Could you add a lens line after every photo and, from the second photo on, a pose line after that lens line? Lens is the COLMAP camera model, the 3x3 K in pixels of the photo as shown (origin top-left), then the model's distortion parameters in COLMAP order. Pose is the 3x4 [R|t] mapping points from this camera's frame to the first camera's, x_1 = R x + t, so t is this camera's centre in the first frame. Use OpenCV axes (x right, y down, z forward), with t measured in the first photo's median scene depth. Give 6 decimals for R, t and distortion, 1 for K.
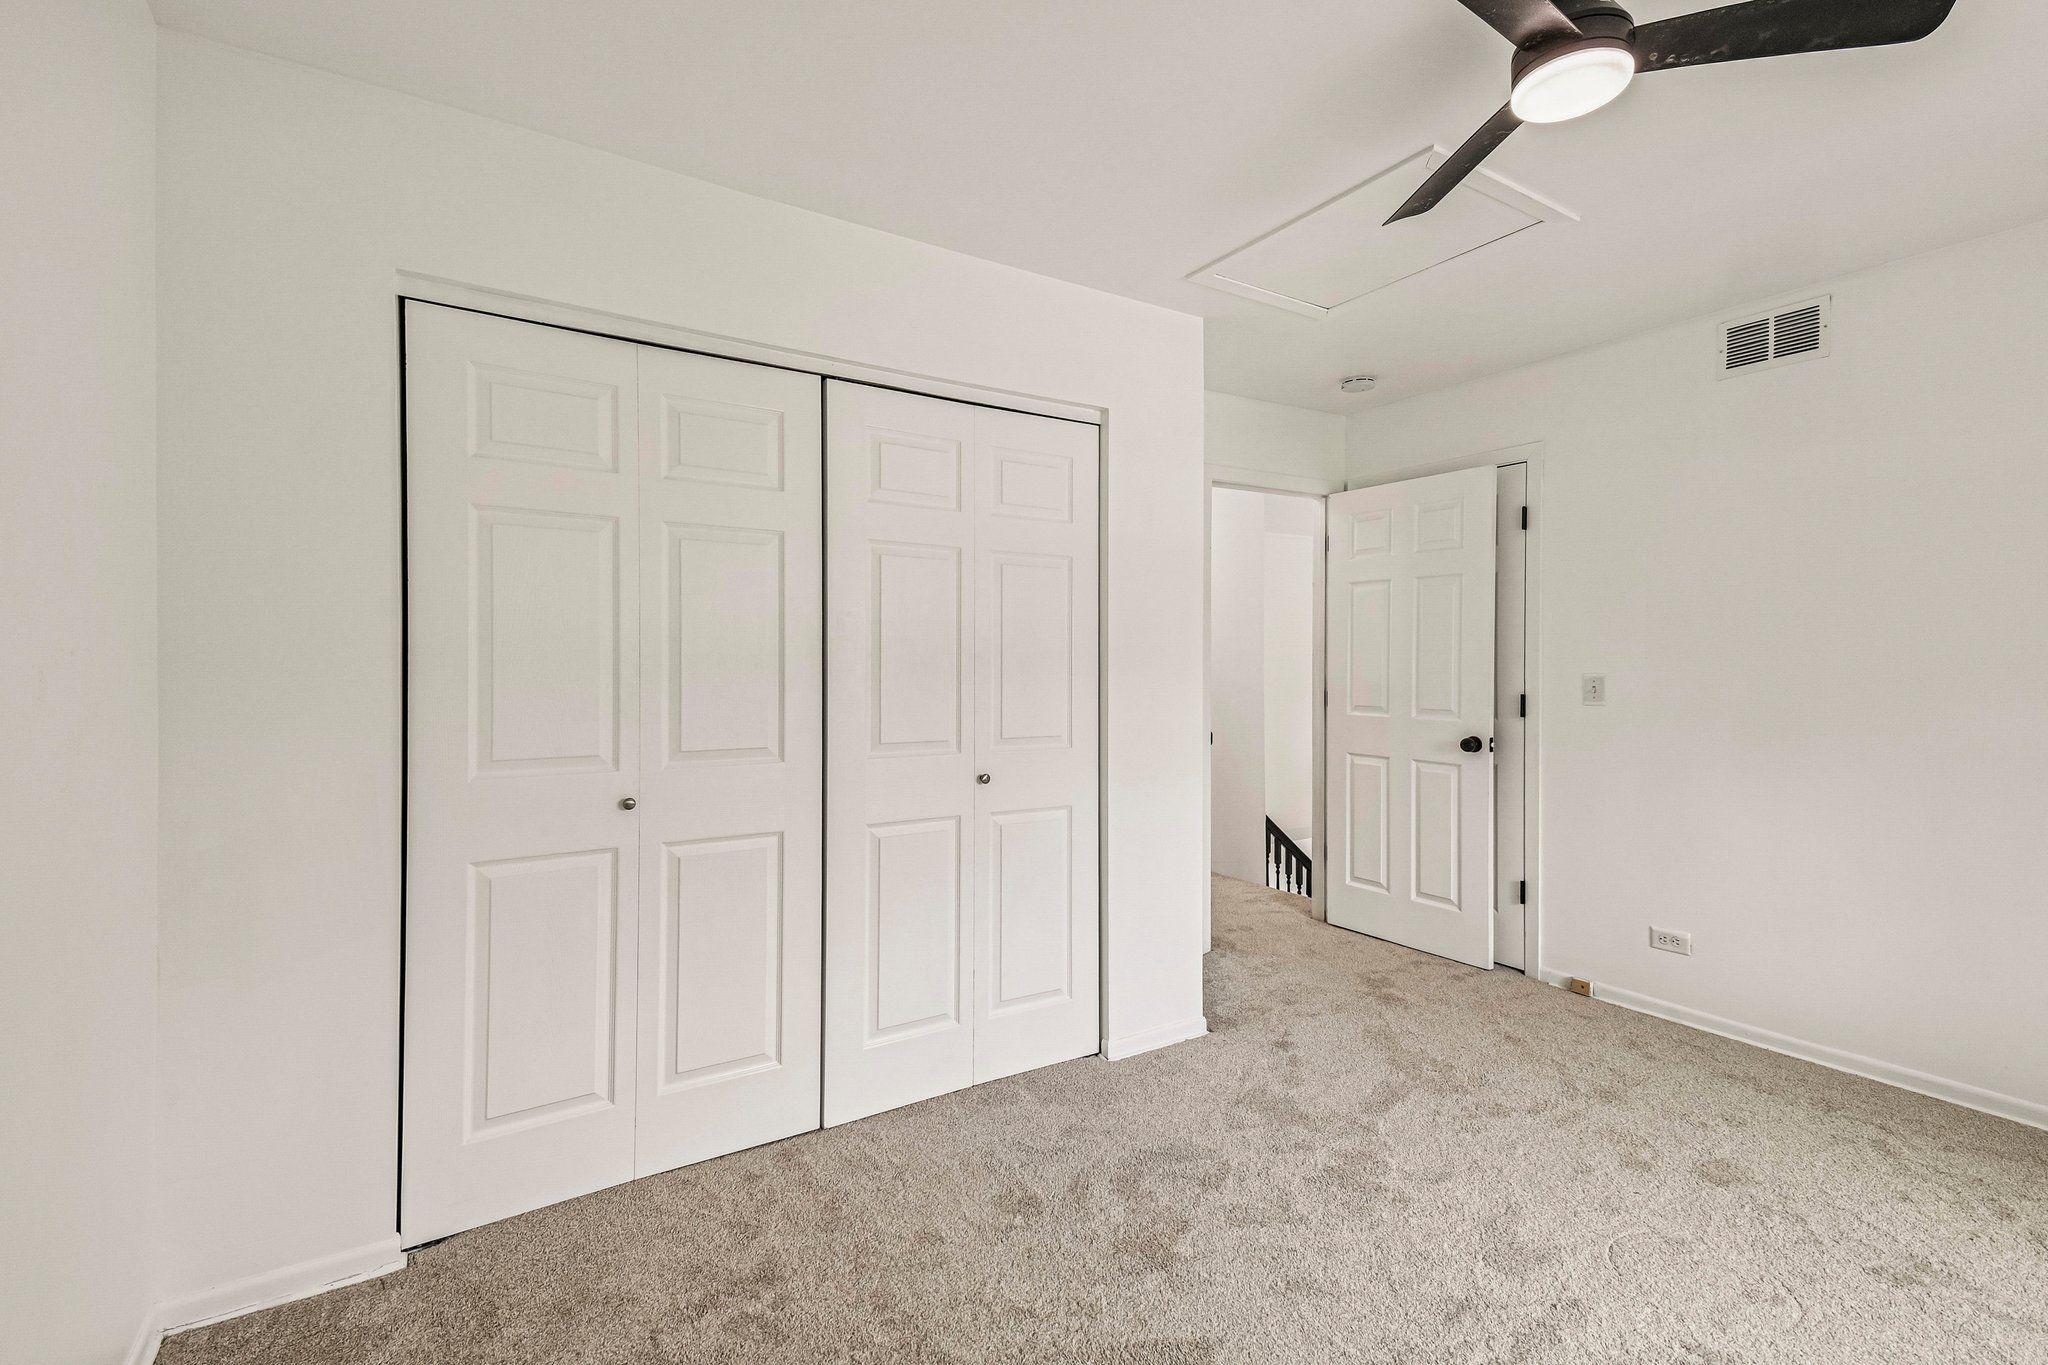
lens RADIAL K [[910.6, 0, 1006.1], [0, 910.6, 666.3], [0, 0, 1]] dist [0.022624, -0.010004]
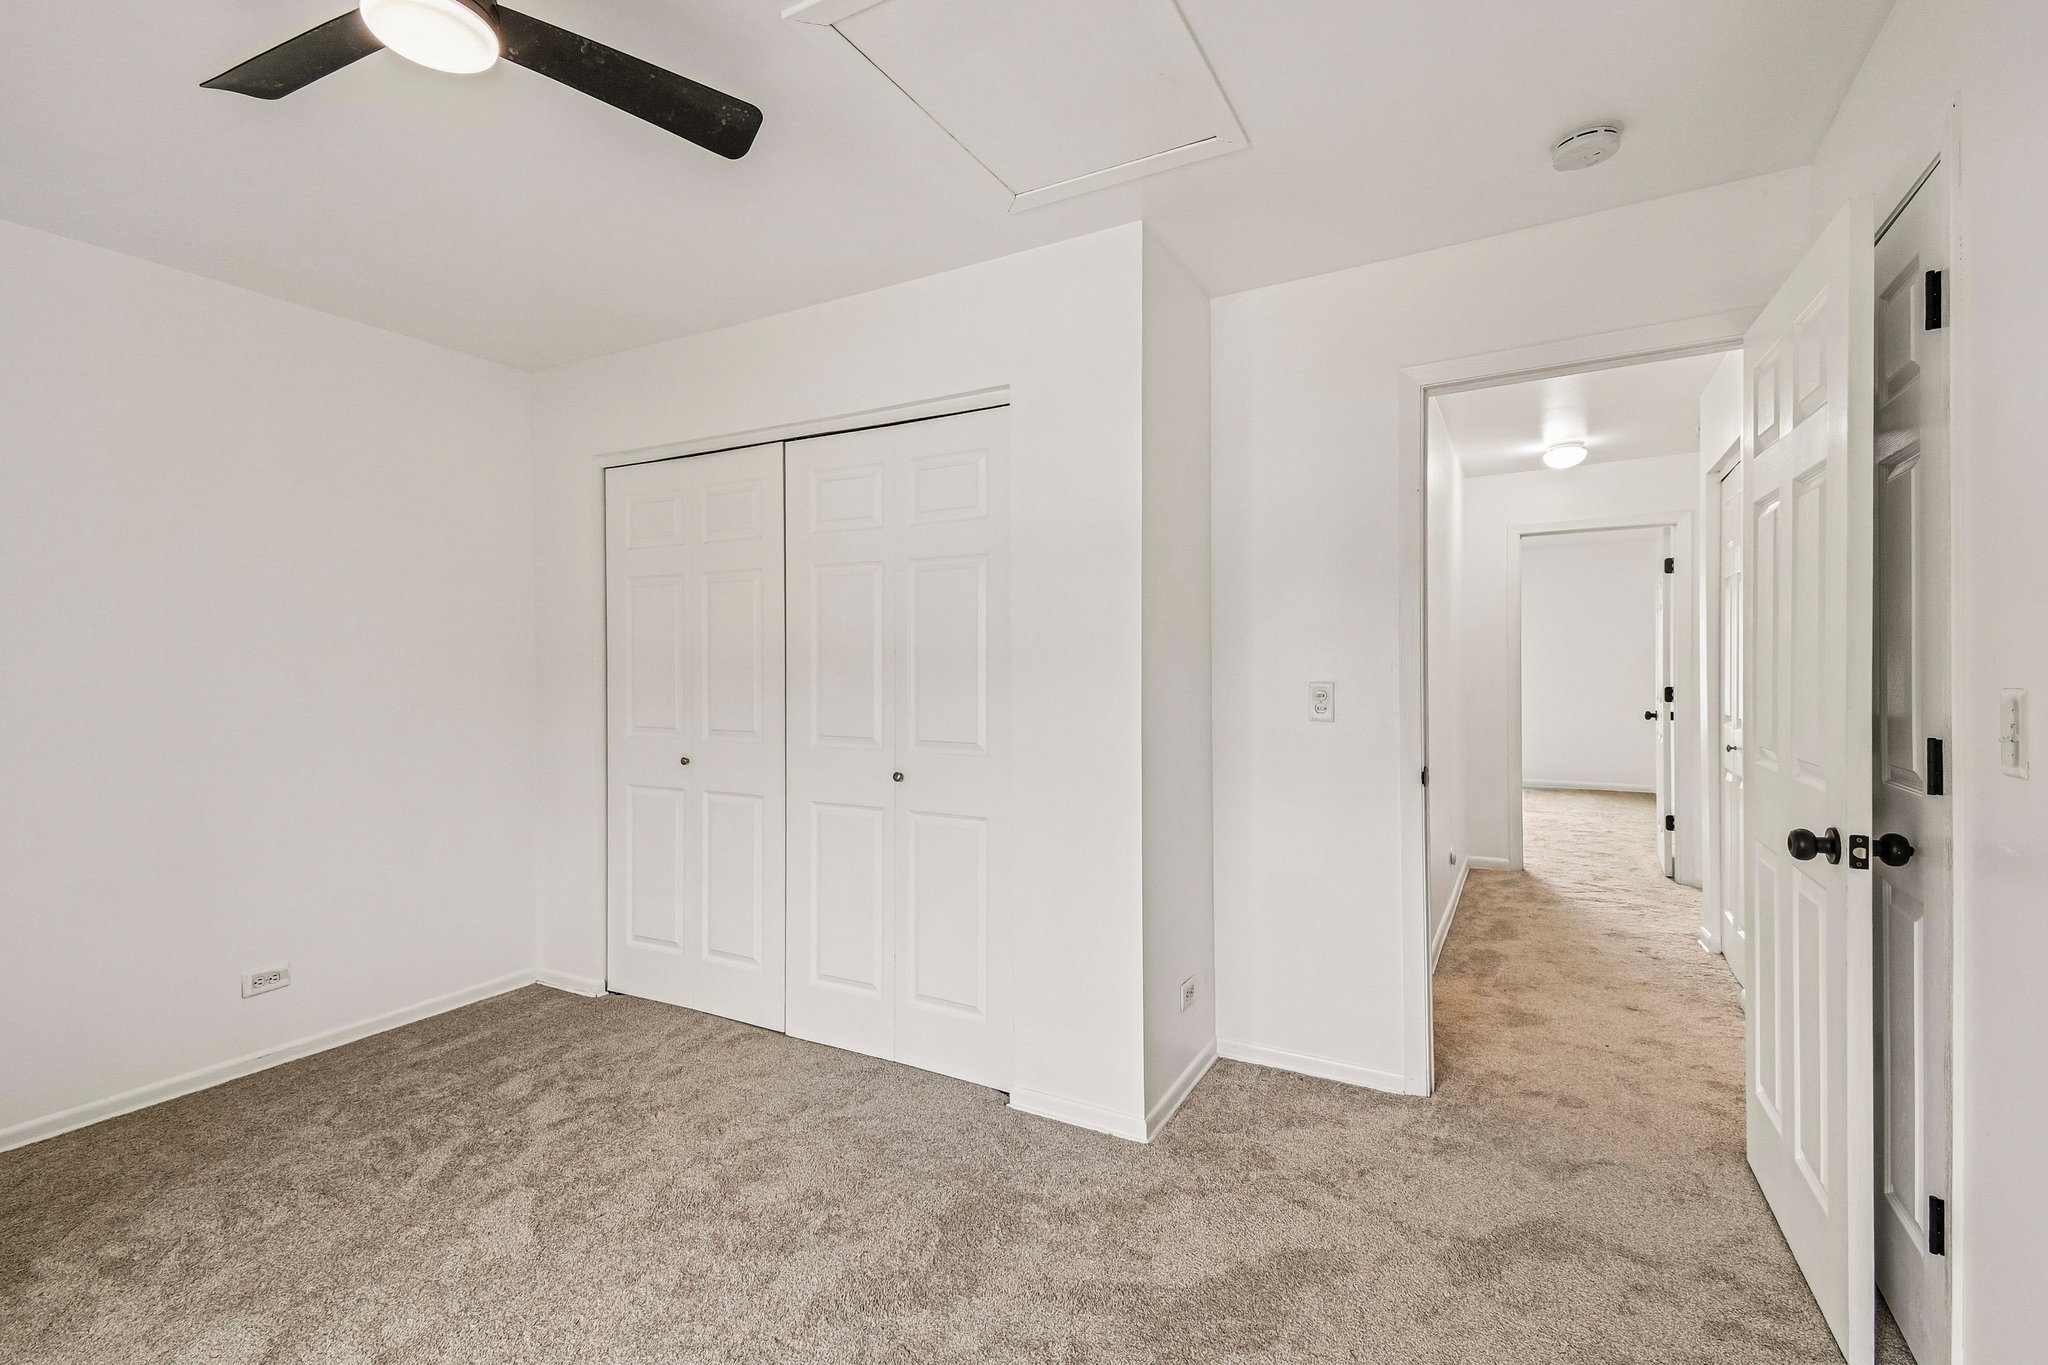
lens RADIAL K [[910.6, 0, 1022.8], [0, 910.6, 671.9], [0, 0, 1]] dist [0.022624, -0.010004]
pose [[0.487094, 0.003556, -0.873342, 0.785734], [0.004569, 0.999968, 0.006619, -0.003903], [0.873338, -0.007215, 0.487062, 0.493619]]
